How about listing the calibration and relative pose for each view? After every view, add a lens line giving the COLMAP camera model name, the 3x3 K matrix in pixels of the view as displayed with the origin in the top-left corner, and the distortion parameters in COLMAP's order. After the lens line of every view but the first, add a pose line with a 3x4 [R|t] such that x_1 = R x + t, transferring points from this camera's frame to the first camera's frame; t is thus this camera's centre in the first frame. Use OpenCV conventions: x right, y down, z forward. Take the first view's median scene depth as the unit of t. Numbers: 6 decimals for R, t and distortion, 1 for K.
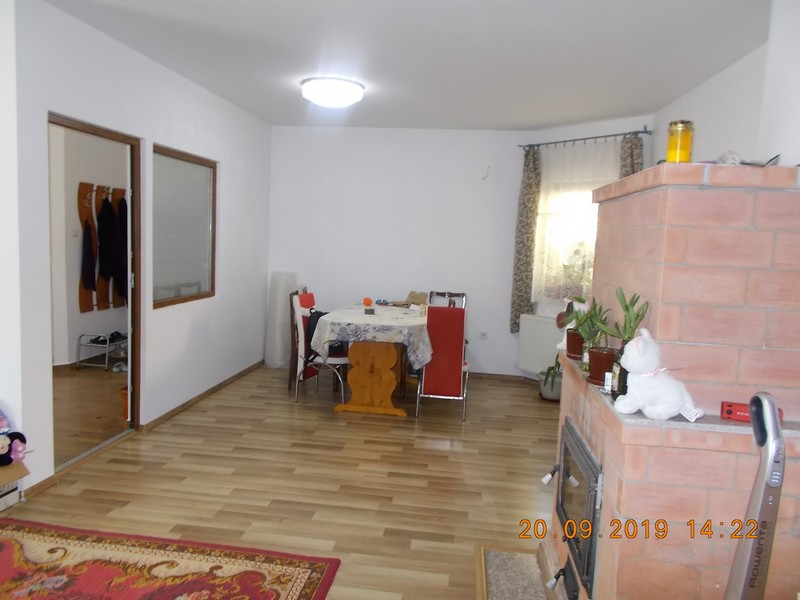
lens RADIAL K [[615.7, 0, 397.0], [0, 615.7, 298.0], [0, 0, 1]] dist [0.012639, 0.001161]
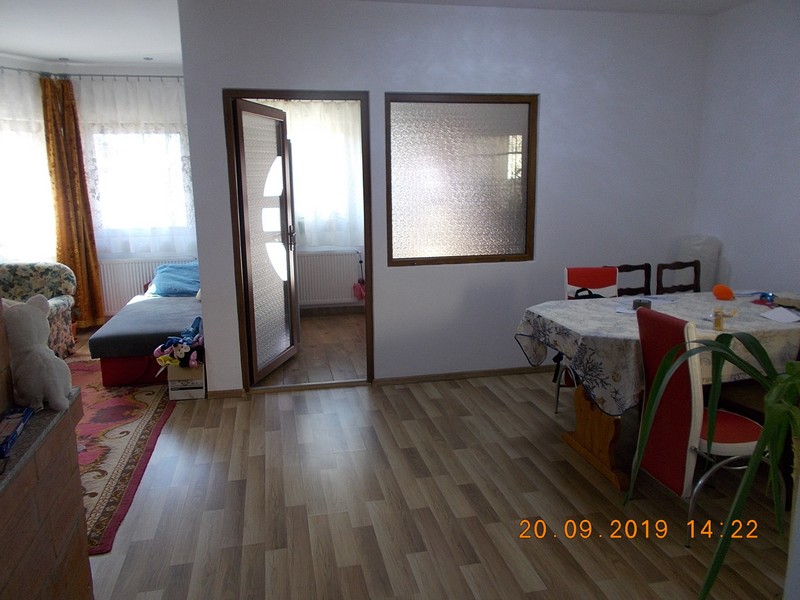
lens RADIAL K [[617.8, 0, 400.0], [0, 617.8, 300.0], [0, 0, 1]] dist [-0.001552, -0.003689]
pose [[0.337518, 0.136567, -0.931360, 0.616803], [-0.068035, 0.990371, 0.120564, -0.055991], [0.938857, 0.022673, 0.343559, 0.795445]]
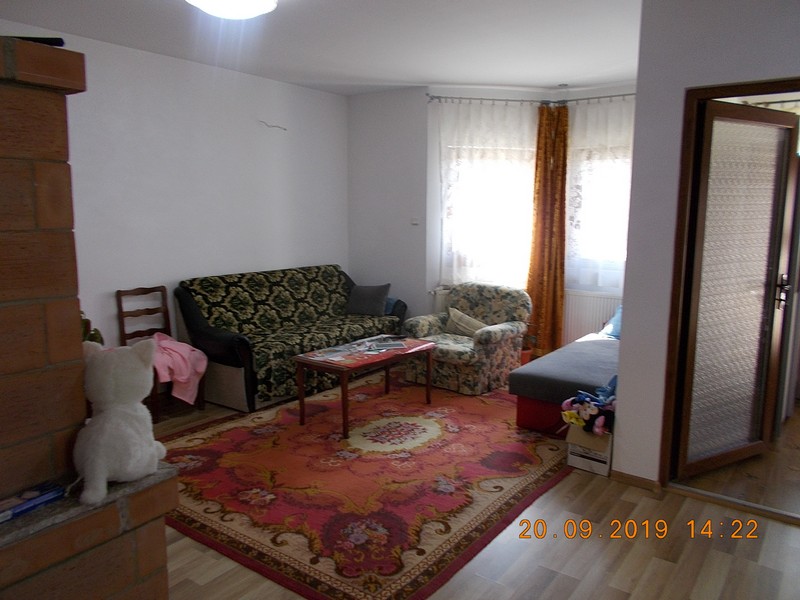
lens RADIAL K [[615.7, 0, 397.0], [0, 615.7, 298.0], [0, 0, 1]] dist [0.012639, 0.001161]
pose [[-0.474830, 0.077919, -0.876621, 0.393959], [-0.118551, 0.981331, 0.151441, -0.075273], [0.872056, 0.175833, -0.456729, 0.948700]]
